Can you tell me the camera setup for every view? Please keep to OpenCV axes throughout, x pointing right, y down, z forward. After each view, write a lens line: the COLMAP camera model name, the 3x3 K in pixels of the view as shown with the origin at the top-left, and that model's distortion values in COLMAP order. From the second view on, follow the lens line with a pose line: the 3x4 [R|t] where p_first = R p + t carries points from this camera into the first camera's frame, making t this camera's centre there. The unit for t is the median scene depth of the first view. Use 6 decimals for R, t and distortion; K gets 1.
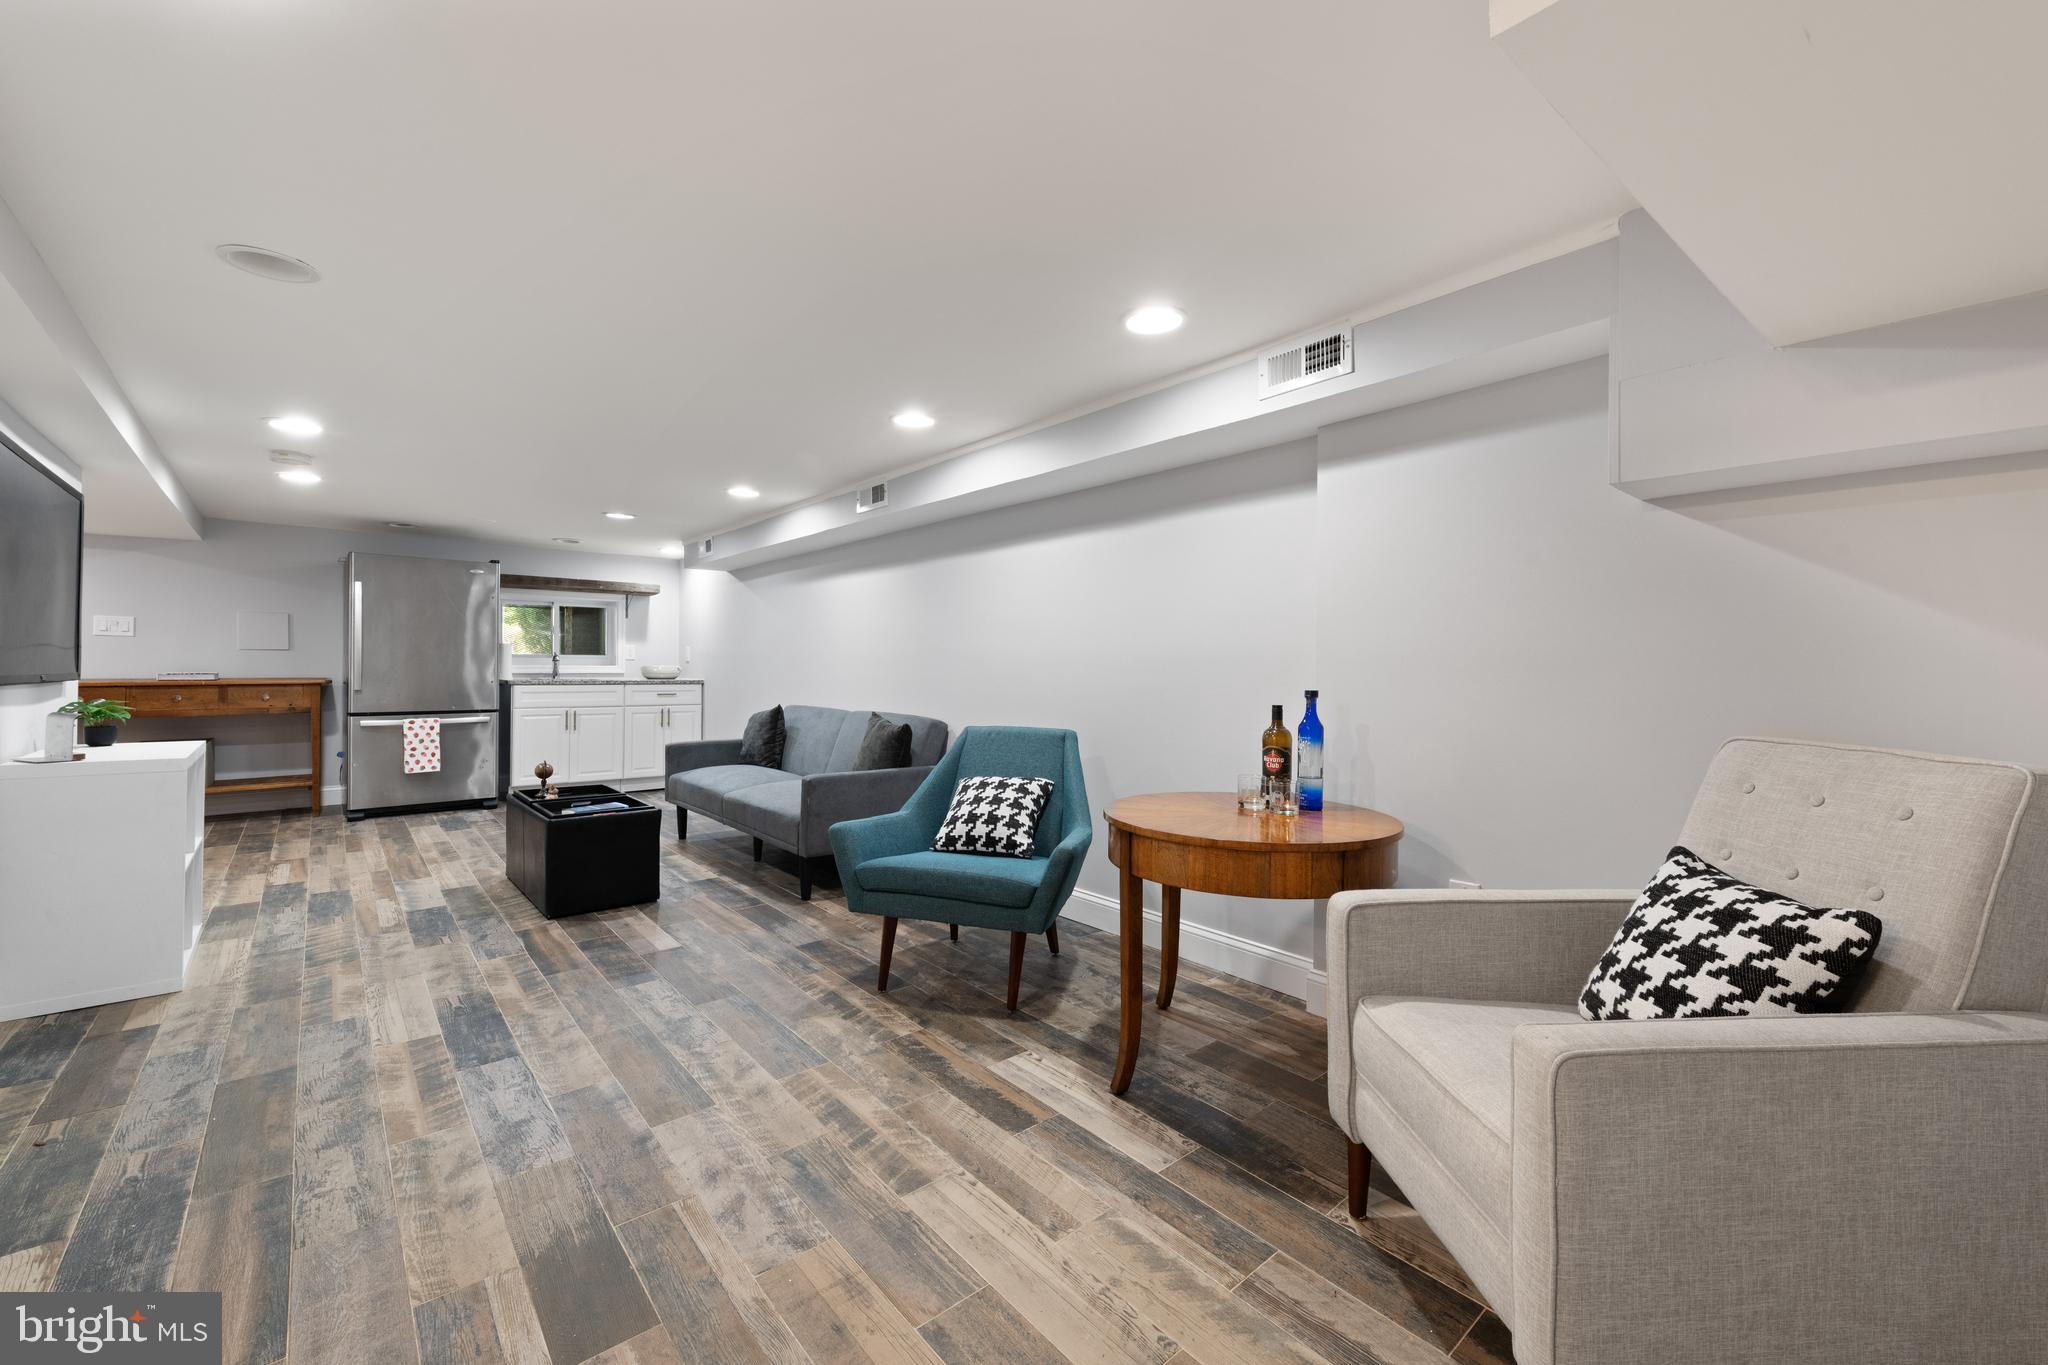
lens RADIAL K [[847.5, 0, 1060.3], [0, 847.5, 671.1], [0, 0, 1]] dist [0.001131, -0.000580]
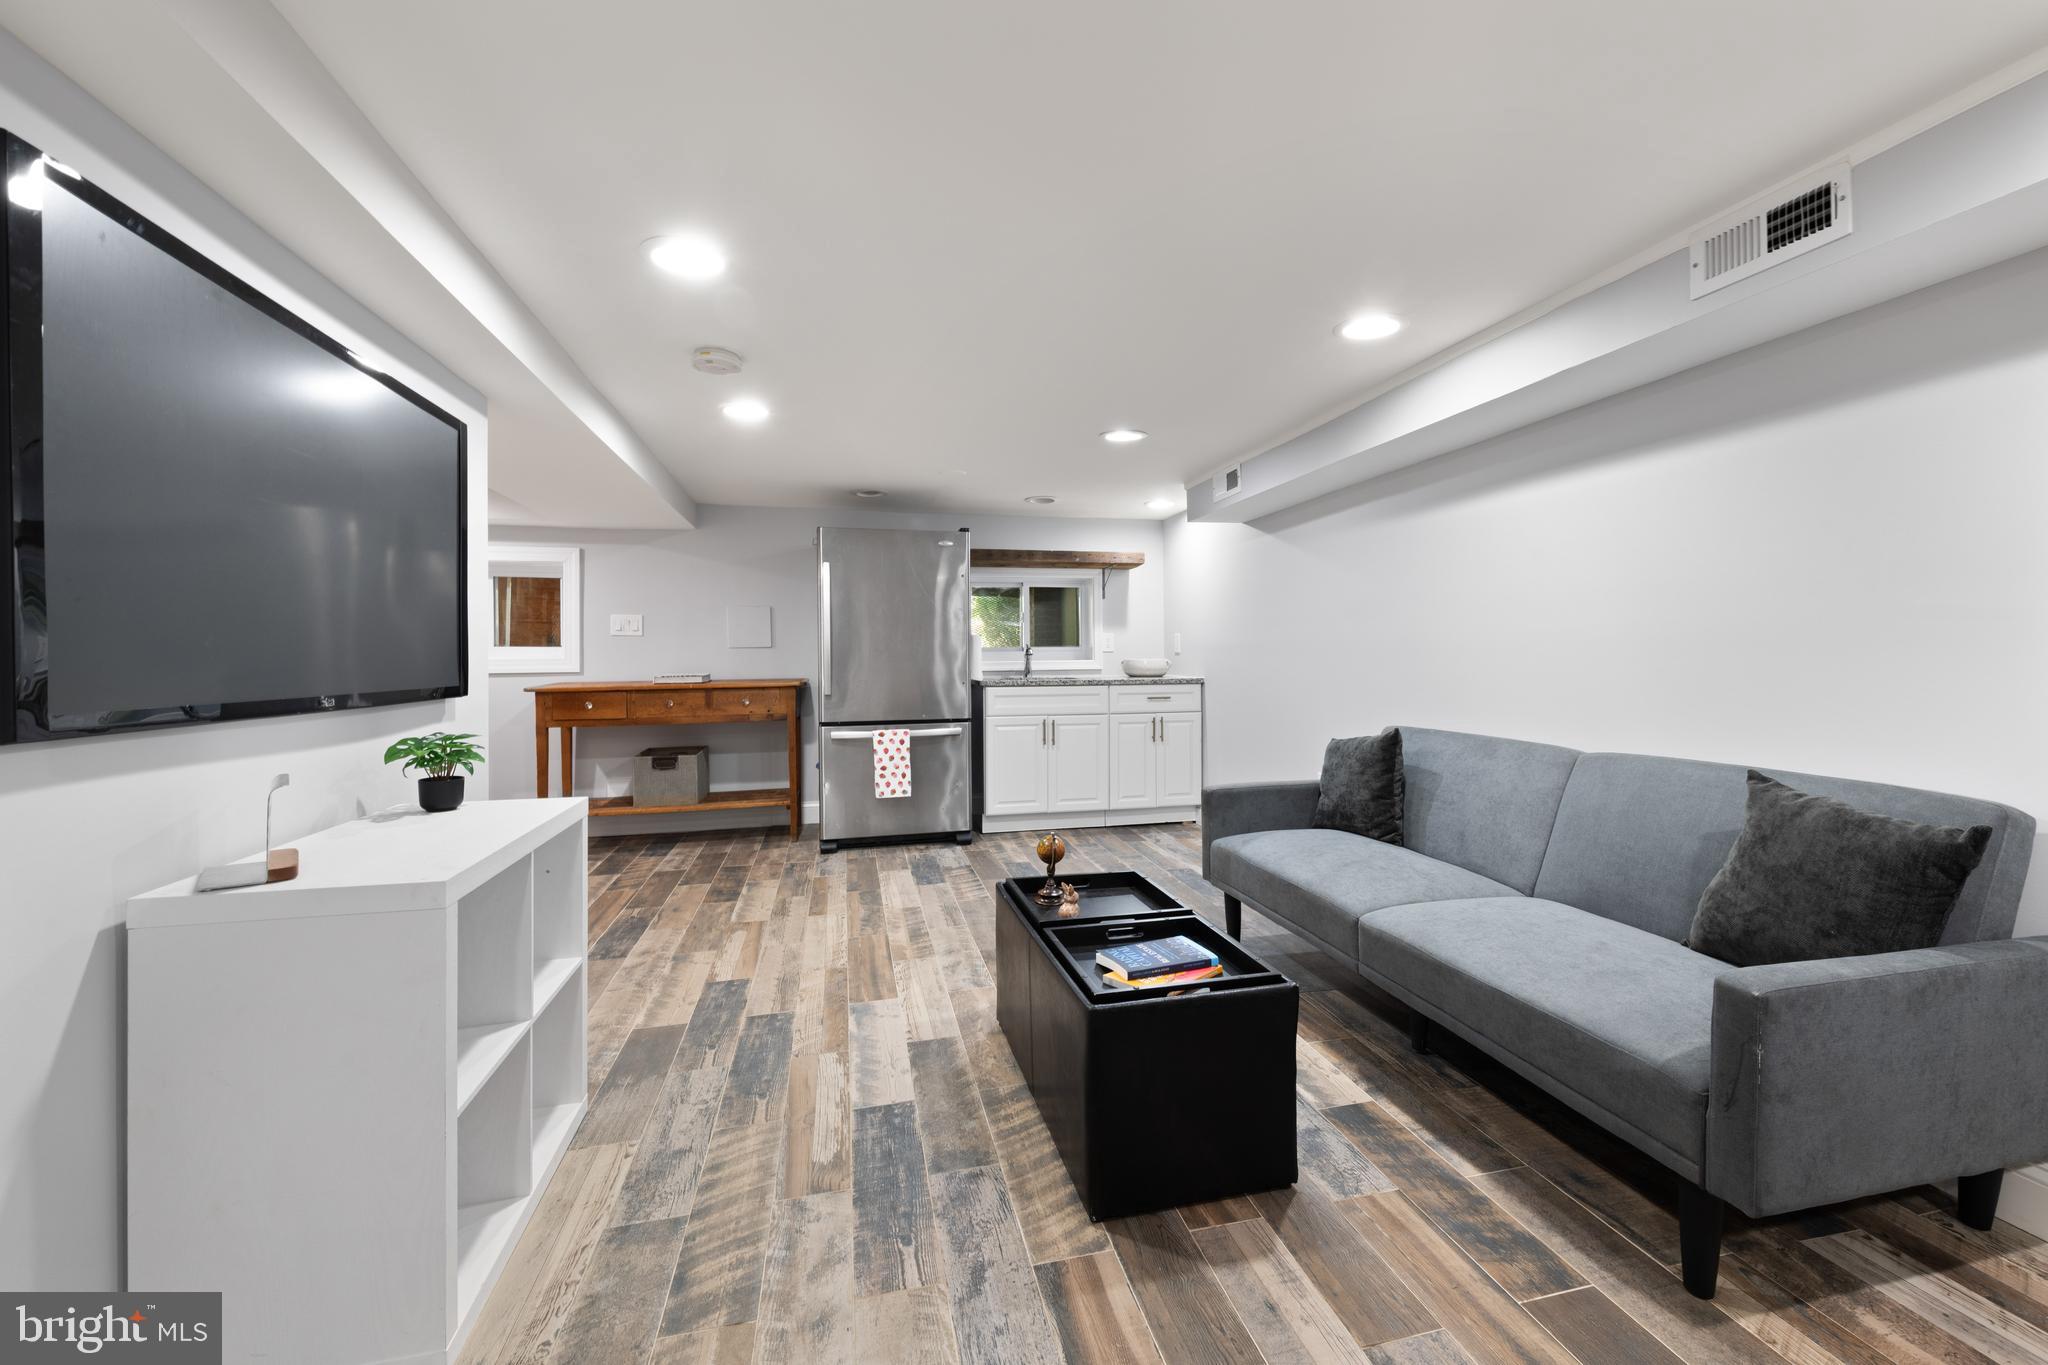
lens RADIAL K [[799.8, 0, 1038.6], [0, 799.8, 685.8], [0, 0, 1]] dist [0.002575, -0.000941]
pose [[0.885353, 0.003747, -0.464904, -0.409957], [0.012413, 0.999421, 0.031693, -0.011884], [0.464754, -0.033831, 0.884793, 0.584658]]
